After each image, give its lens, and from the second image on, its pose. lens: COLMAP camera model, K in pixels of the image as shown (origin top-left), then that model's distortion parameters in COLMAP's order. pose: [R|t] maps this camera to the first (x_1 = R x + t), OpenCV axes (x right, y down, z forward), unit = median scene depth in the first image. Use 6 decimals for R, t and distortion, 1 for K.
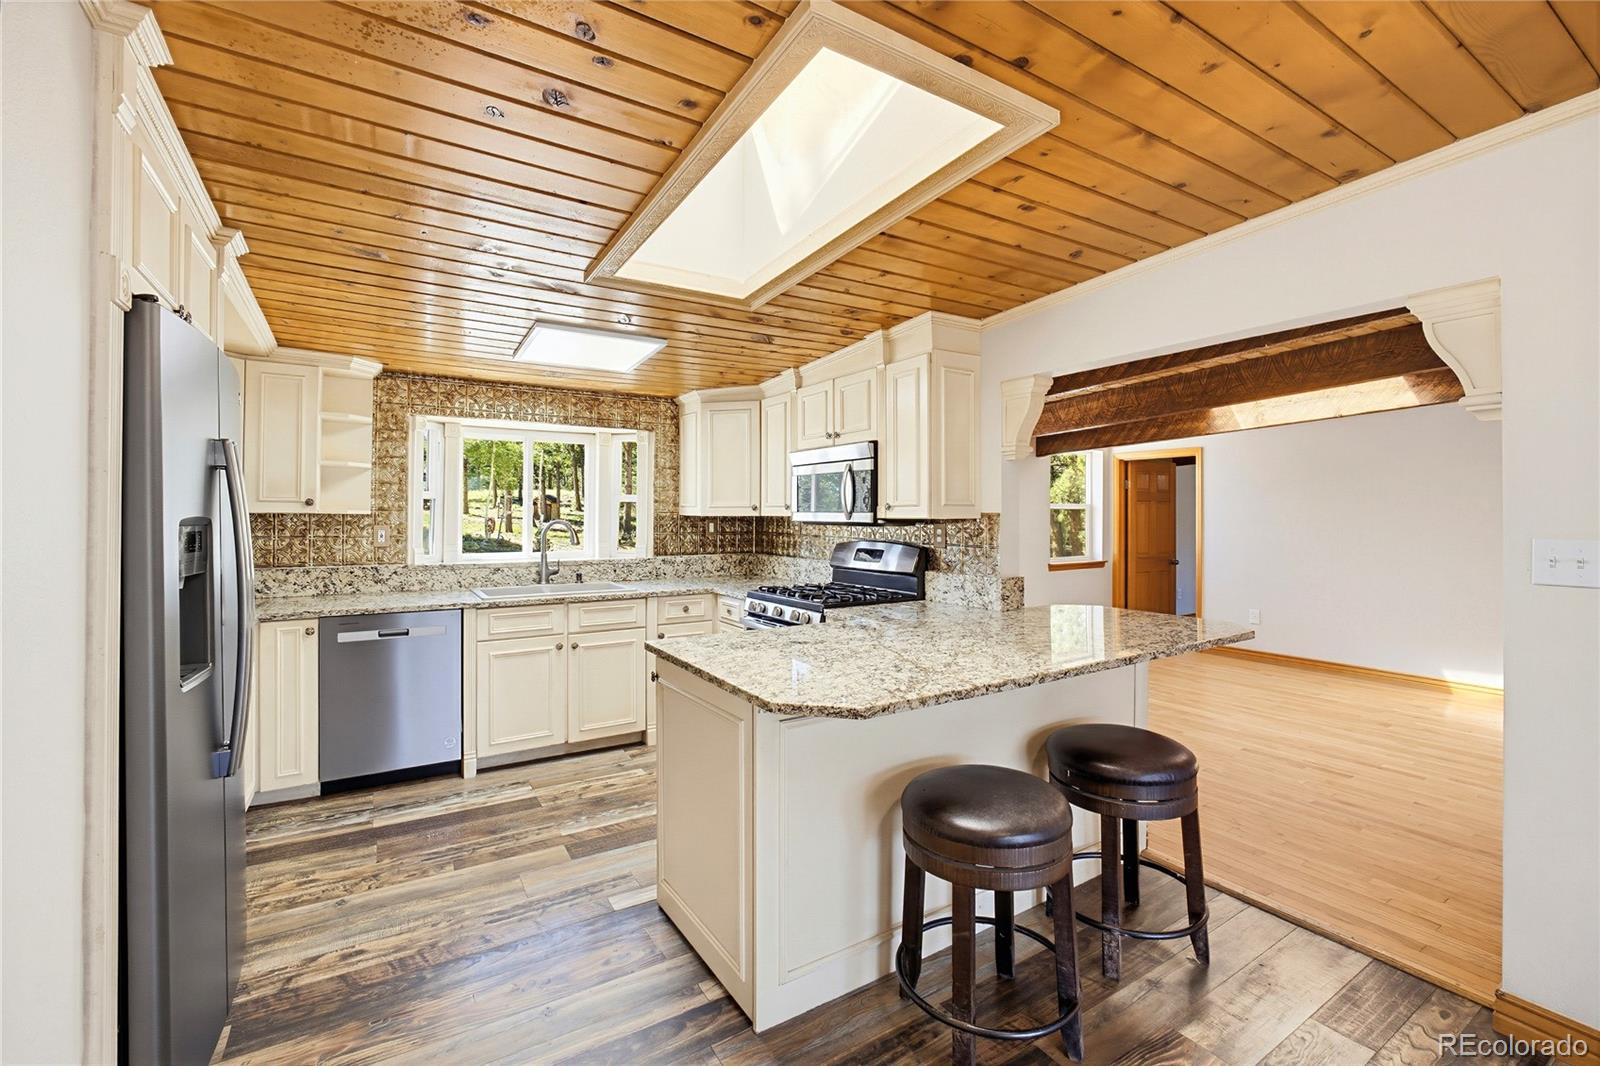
lens RADIAL K [[681.9, 0, 797.1], [0, 681.9, 512.1], [0, 0, 1]] dist [-0.016714, 0.004257]
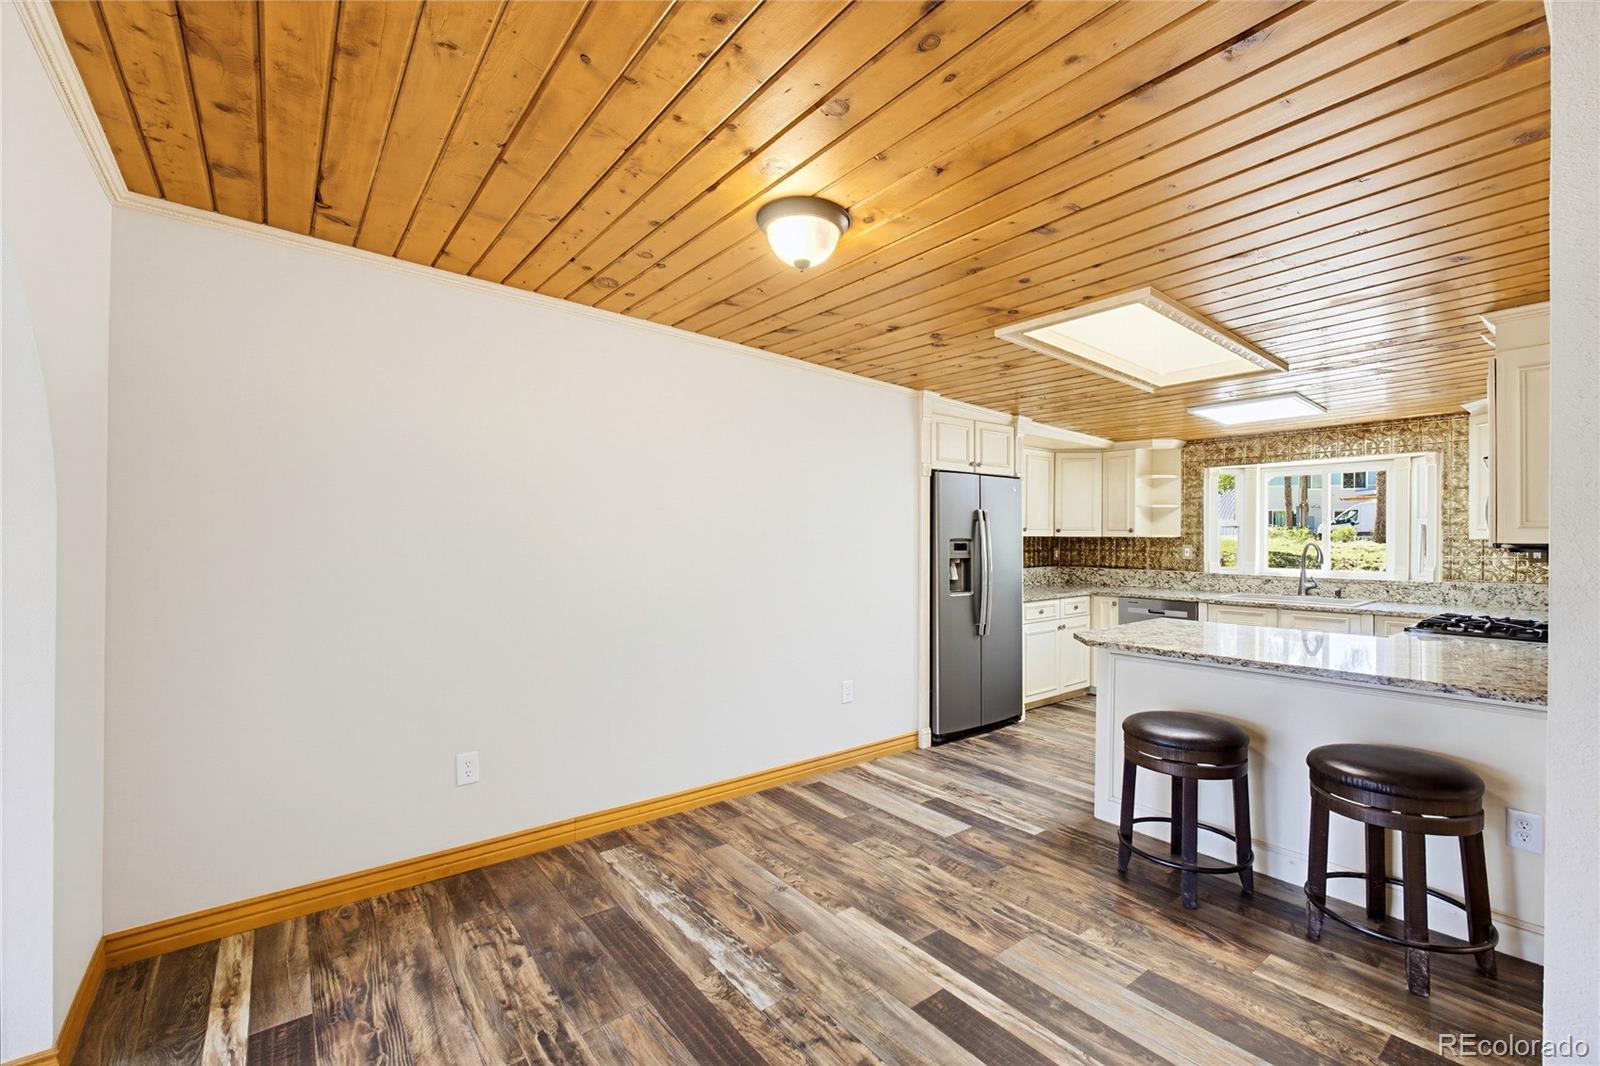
lens RADIAL K [[681.9, 0, 812.8], [0, 681.9, 536.2], [0, 0, 1]] dist [-0.016714, 0.004257]
pose [[0.119886, -0.001617, -0.992786, 0.797641], [0.003631, 0.999993, -0.001190, -0.000559], [0.992781, -0.003462, 0.119891, 0.005602]]
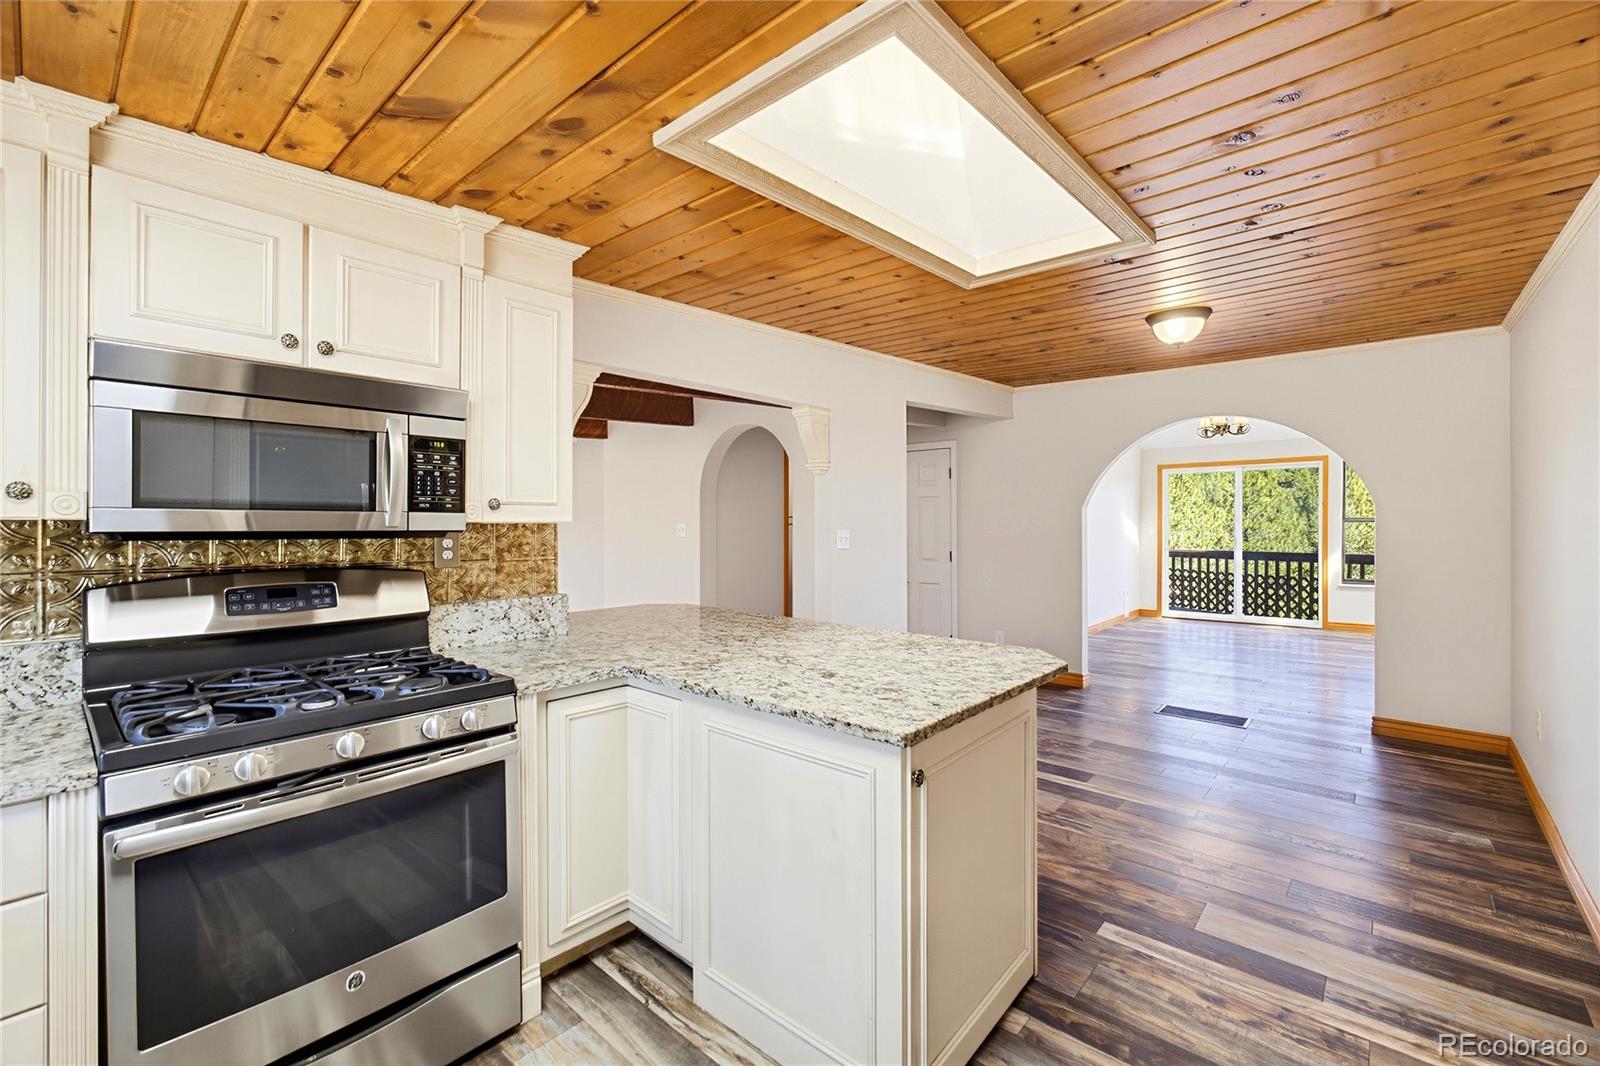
lens RADIAL K [[681.9, 0, 810.0], [0, 681.9, 520.9], [0, 0, 1]] dist [-0.016714, 0.004257]
pose [[-0.302840, -0.000338, 0.953041, -0.479975], [-0.001519, 0.999999, -0.000128, 0.006069], [-0.953040, -0.001486, -0.302841, 0.801483]]
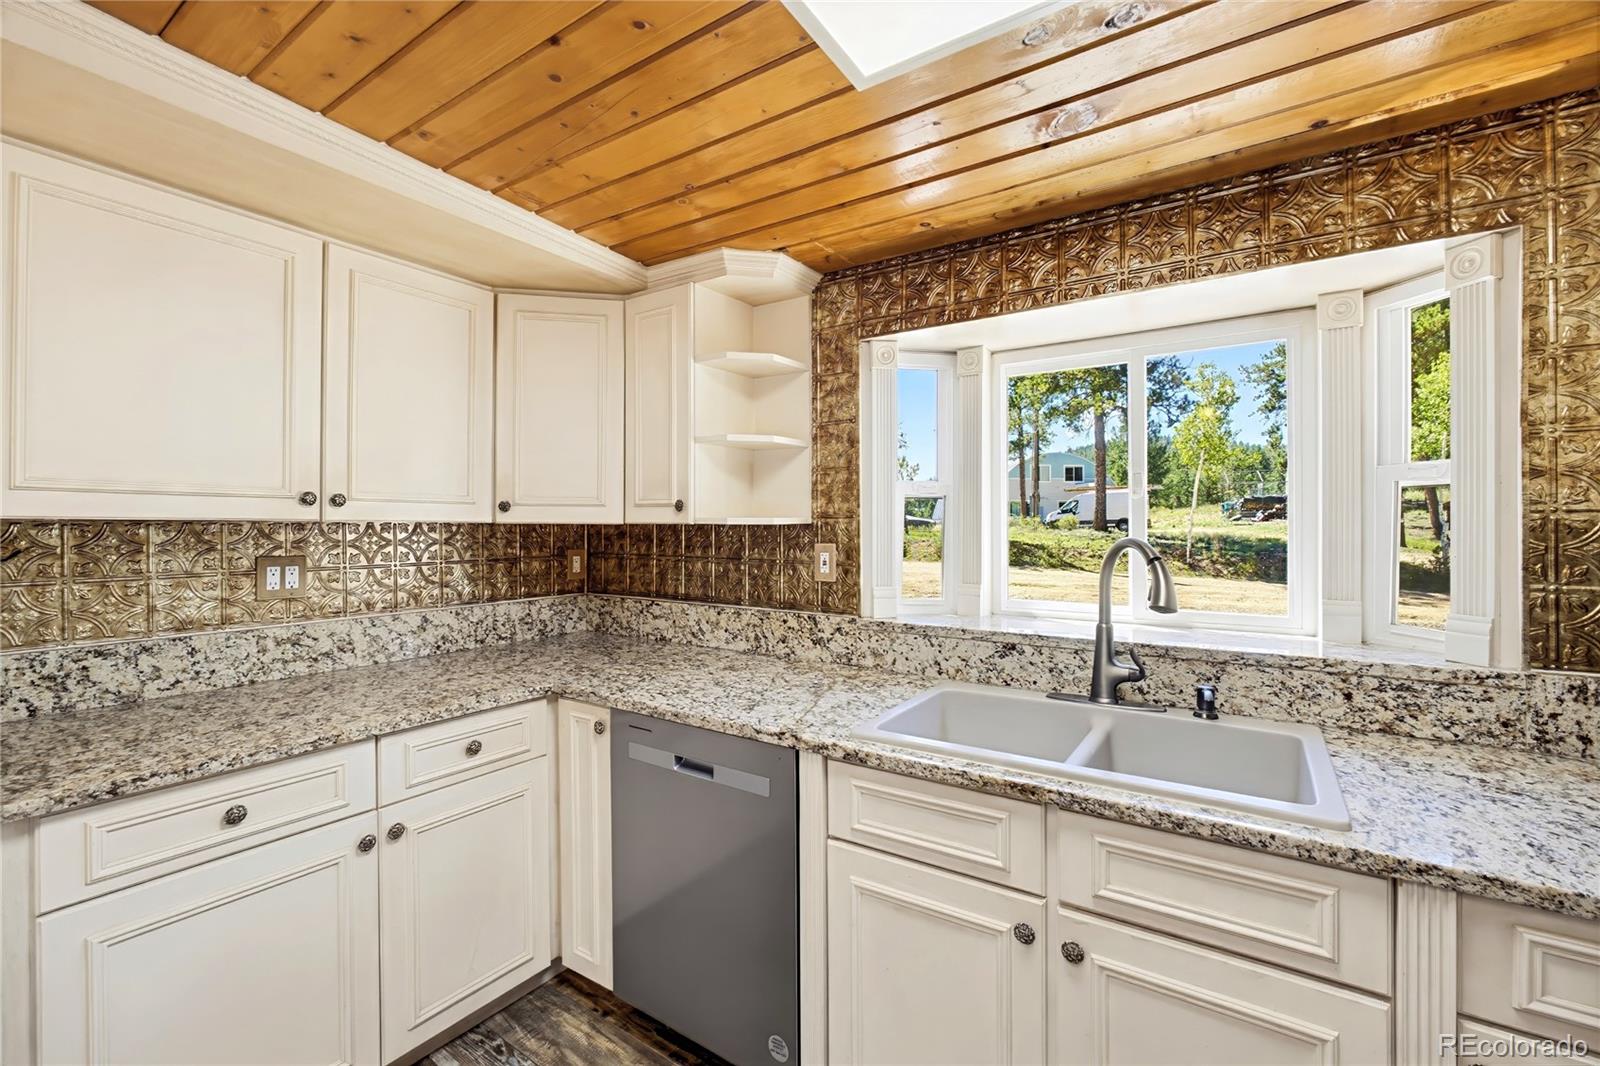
lens RADIAL K [[681.9, 0, 802.7], [0, 681.9, 523.6], [0, 0, 1]] dist [-0.016714, 0.004257]
pose [[0.409093, -0.007023, -0.912466, -0.099131], [0.008322, 0.999958, -0.003966, 0.004755], [0.912455, -0.005971, 0.409134, 0.776722]]
